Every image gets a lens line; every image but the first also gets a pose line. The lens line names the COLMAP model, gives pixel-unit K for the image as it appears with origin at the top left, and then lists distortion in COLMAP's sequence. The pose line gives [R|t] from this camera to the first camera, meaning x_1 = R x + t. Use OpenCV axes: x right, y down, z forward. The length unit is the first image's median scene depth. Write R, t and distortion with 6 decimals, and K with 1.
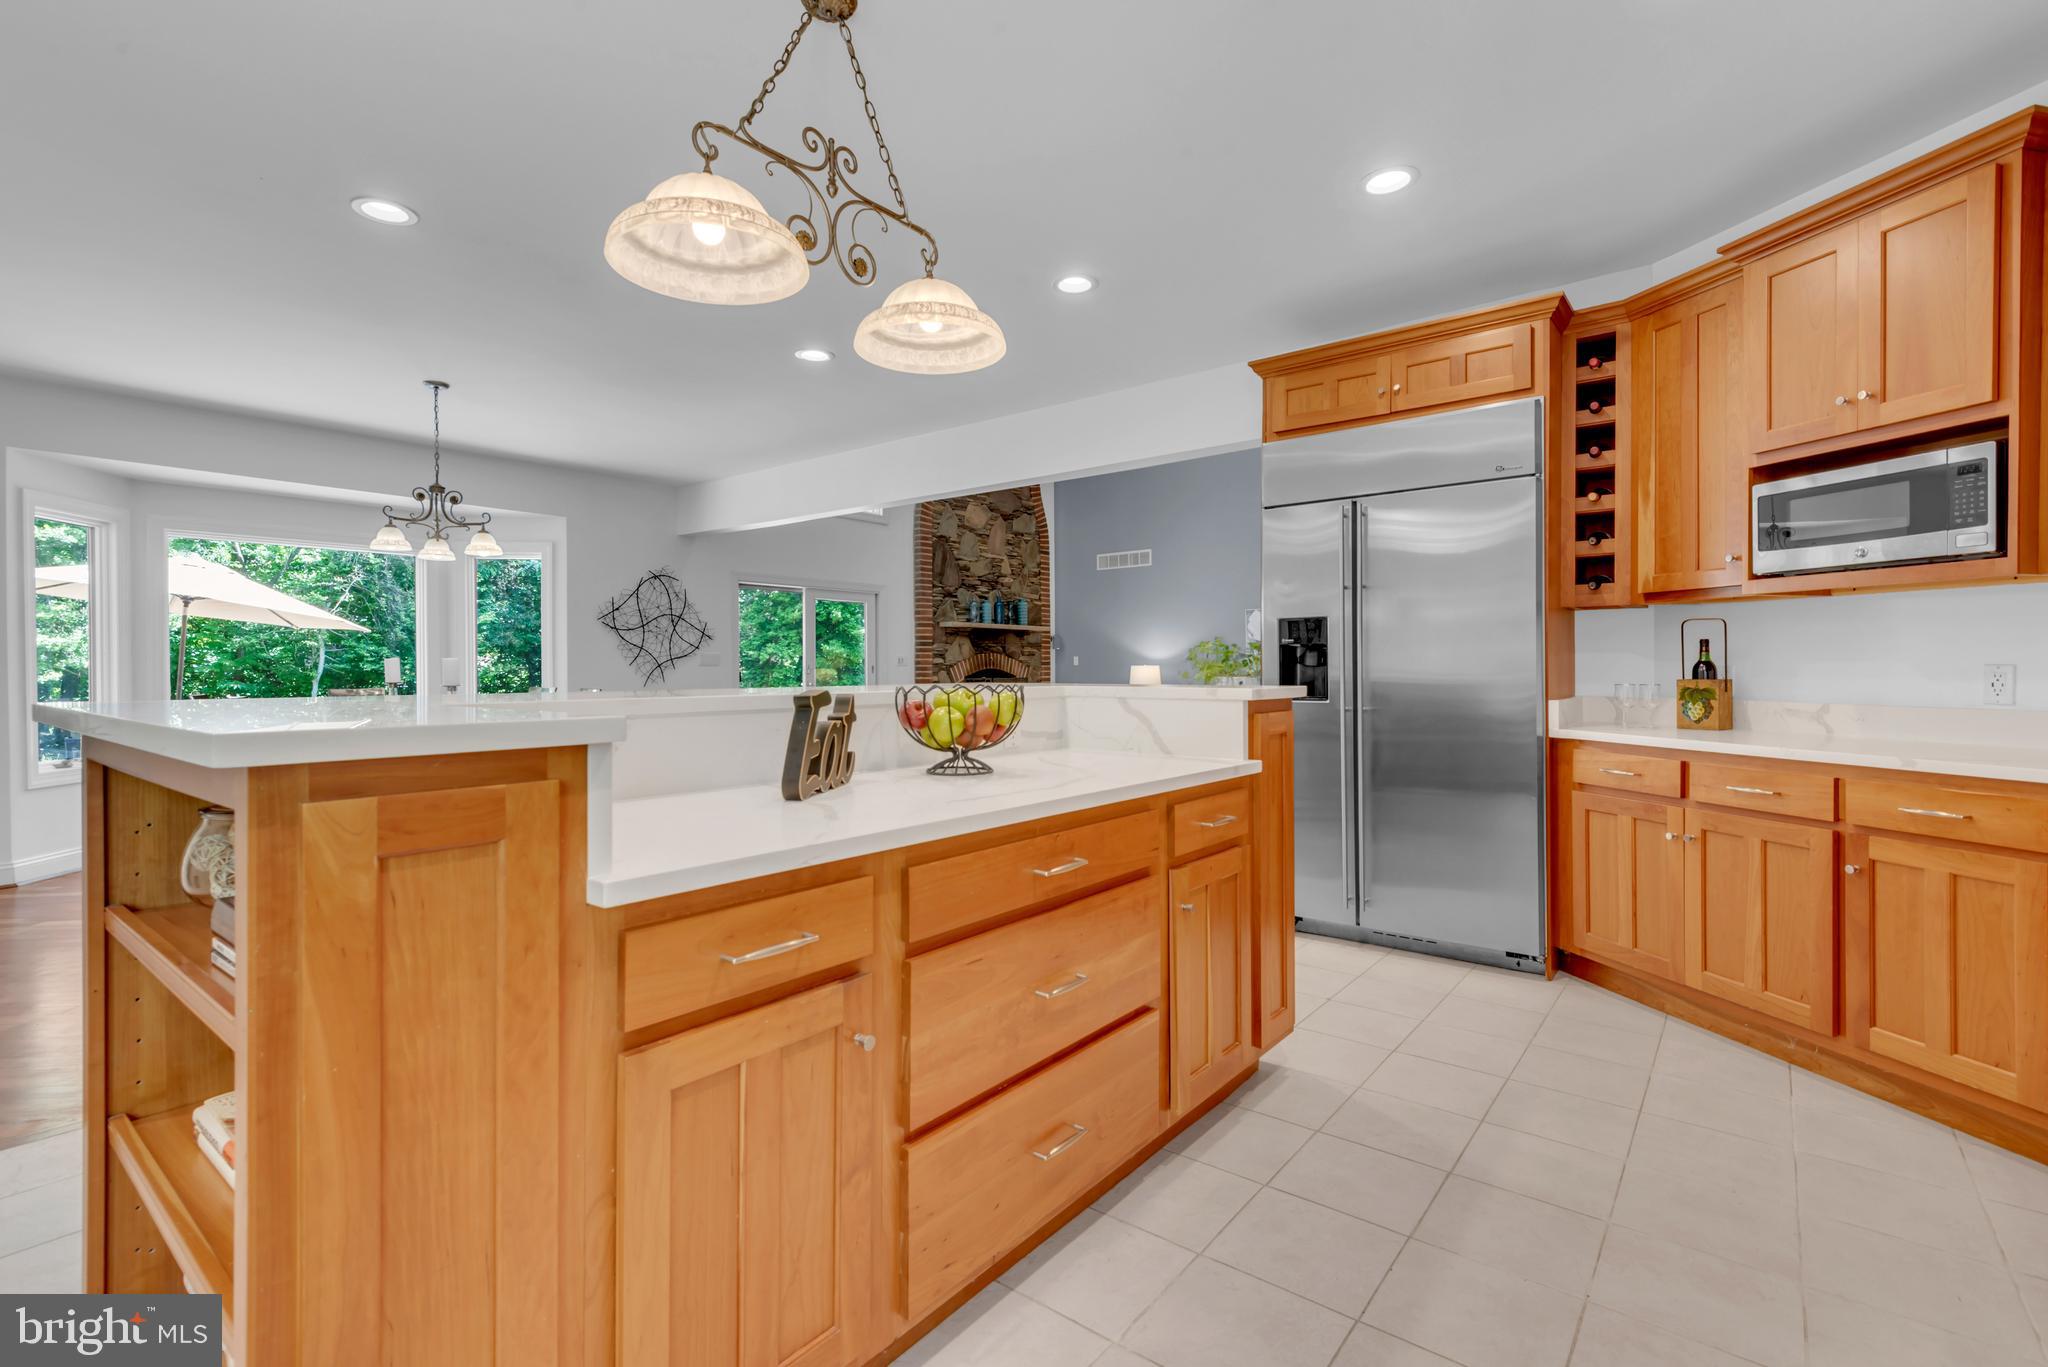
lens RADIAL K [[925.9, 0, 1014.4], [0, 925.9, 673.1], [0, 0, 1]] dist [0.032593, -0.018776]
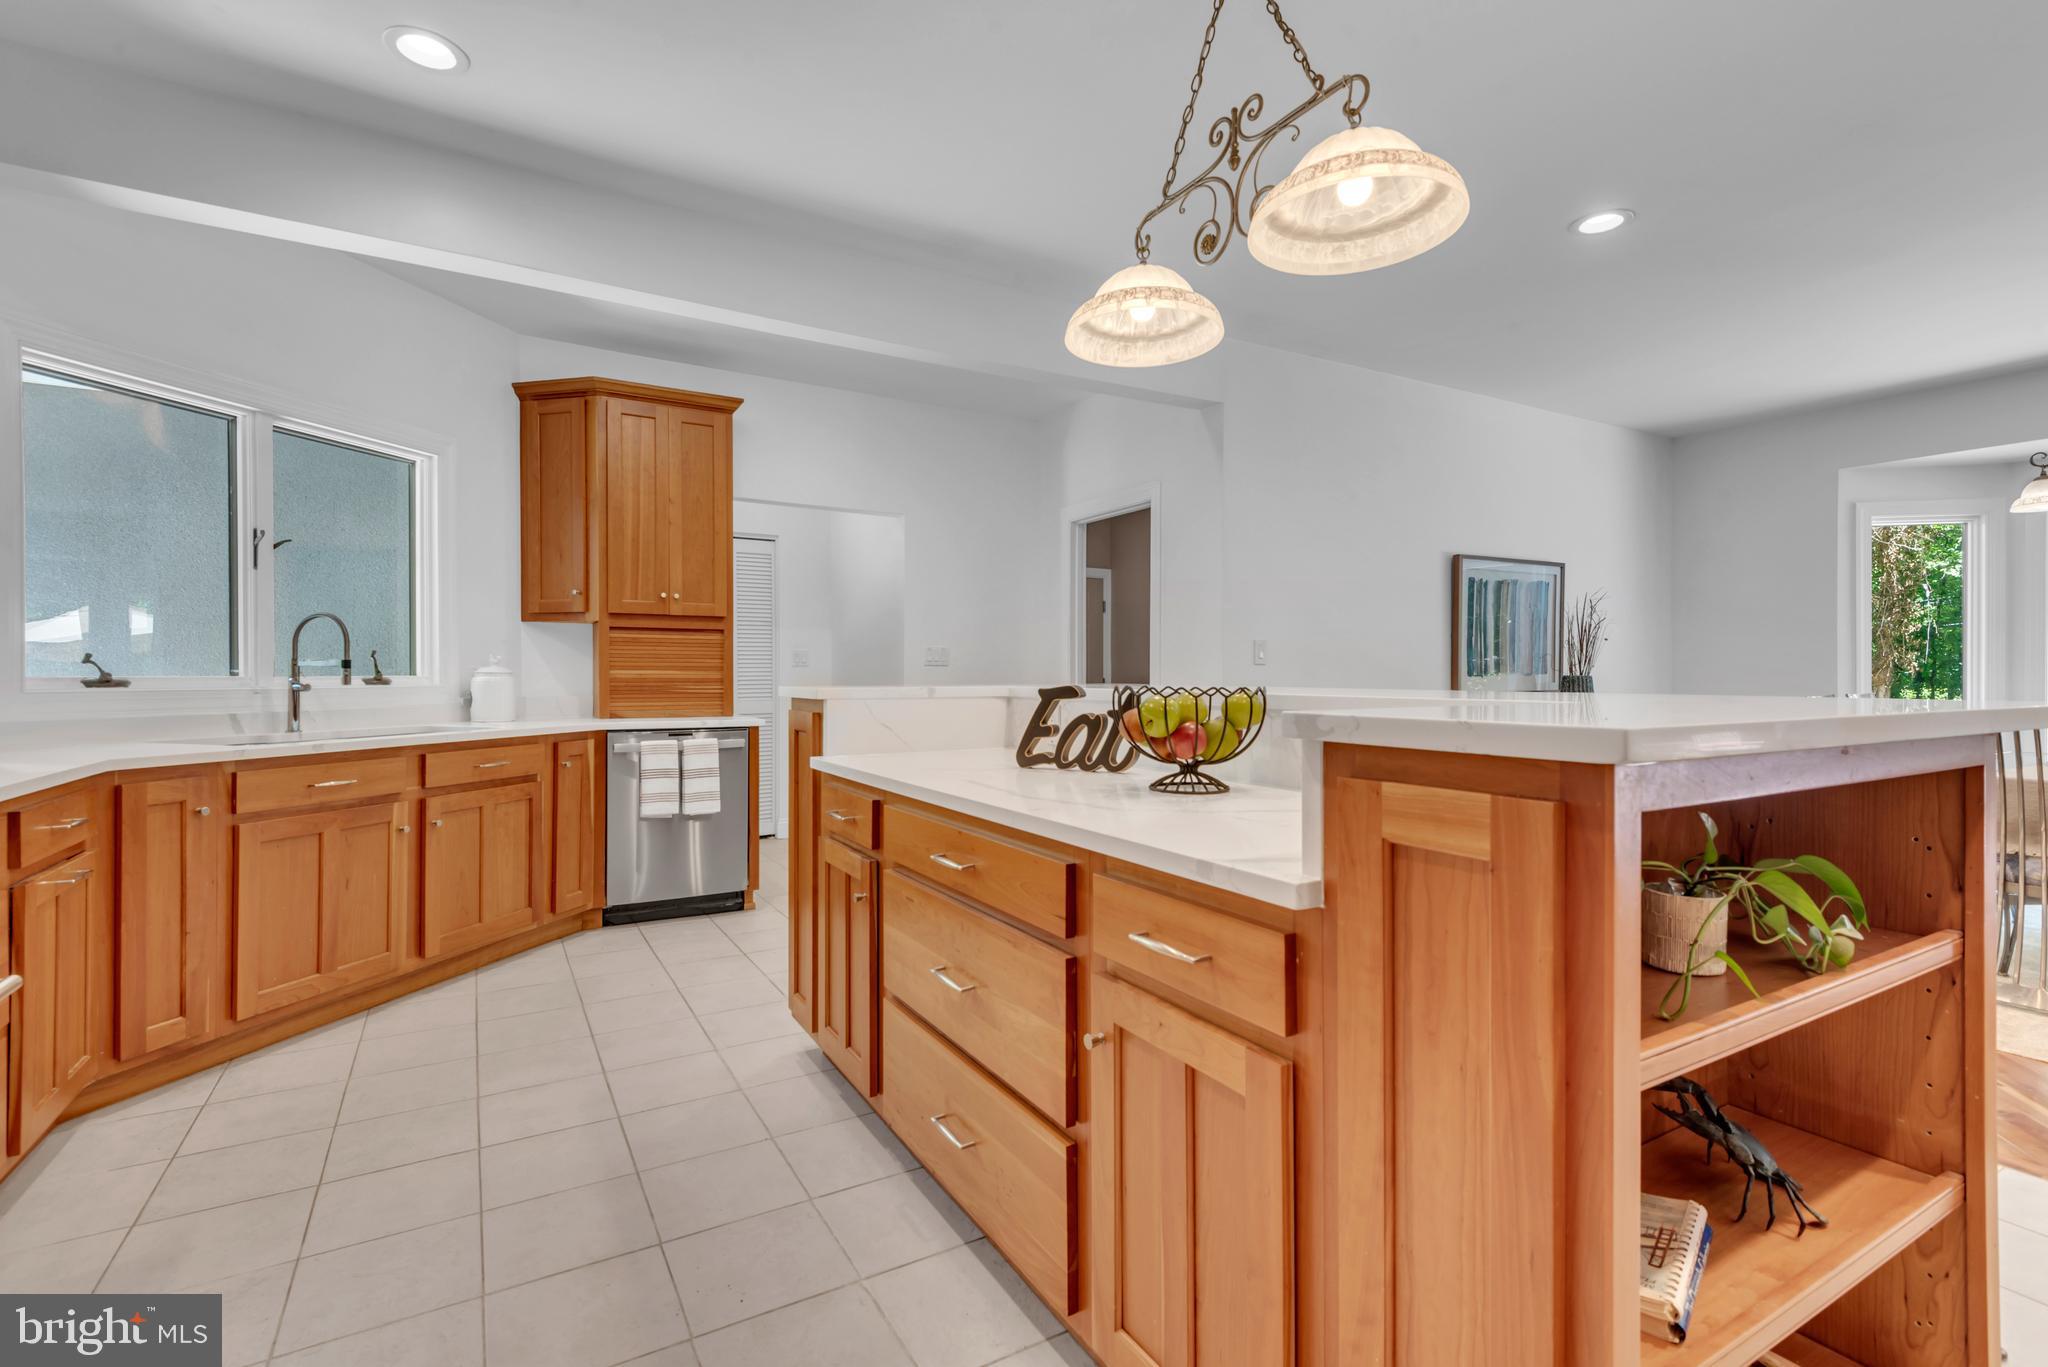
lens RADIAL K [[925.9, 0, 1014.4], [0, 925.9, 673.1], [0, 0, 1]] dist [0.032593, -0.018776]
pose [[-0.352930, 0.002947, -0.935645, 0.510835], [-0.003084, 0.999986, 0.004313, -0.000263], [0.935645, 0.004407, -0.352916, 0.742309]]
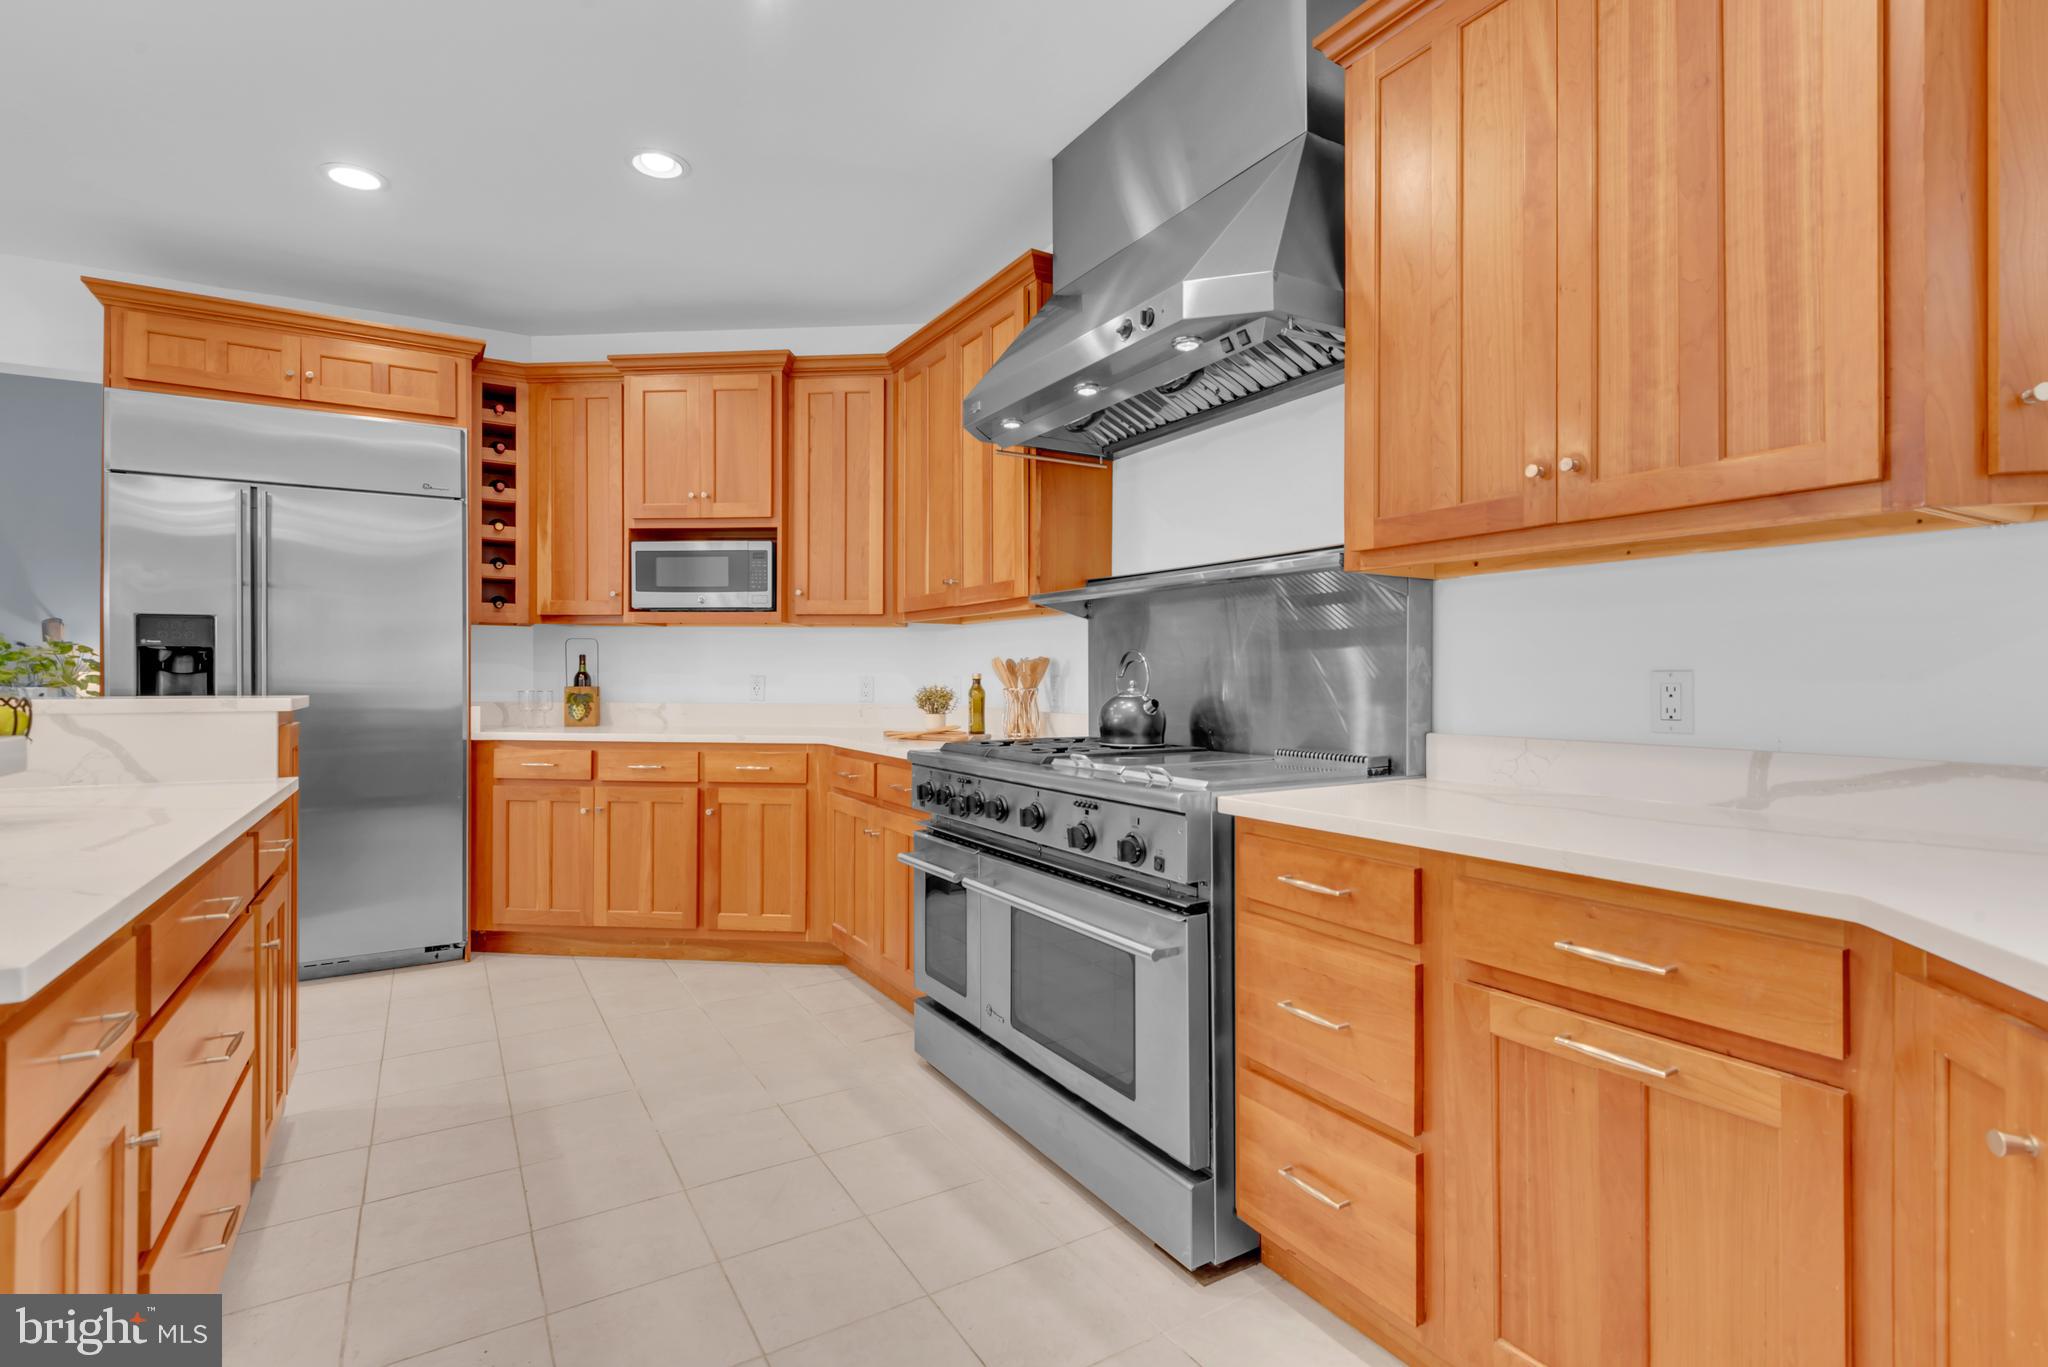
lens RADIAL K [[949.6, 0, 1030.3], [0, 949.6, 676.1], [0, 0, 1]] dist [0.027952, -0.020340]
pose [[0.336871, 0.005037, 0.941537, -0.274034], [0.000788, 0.999984, -0.005632, 0.000474], [-0.941550, 0.002640, 0.336862, 0.001257]]
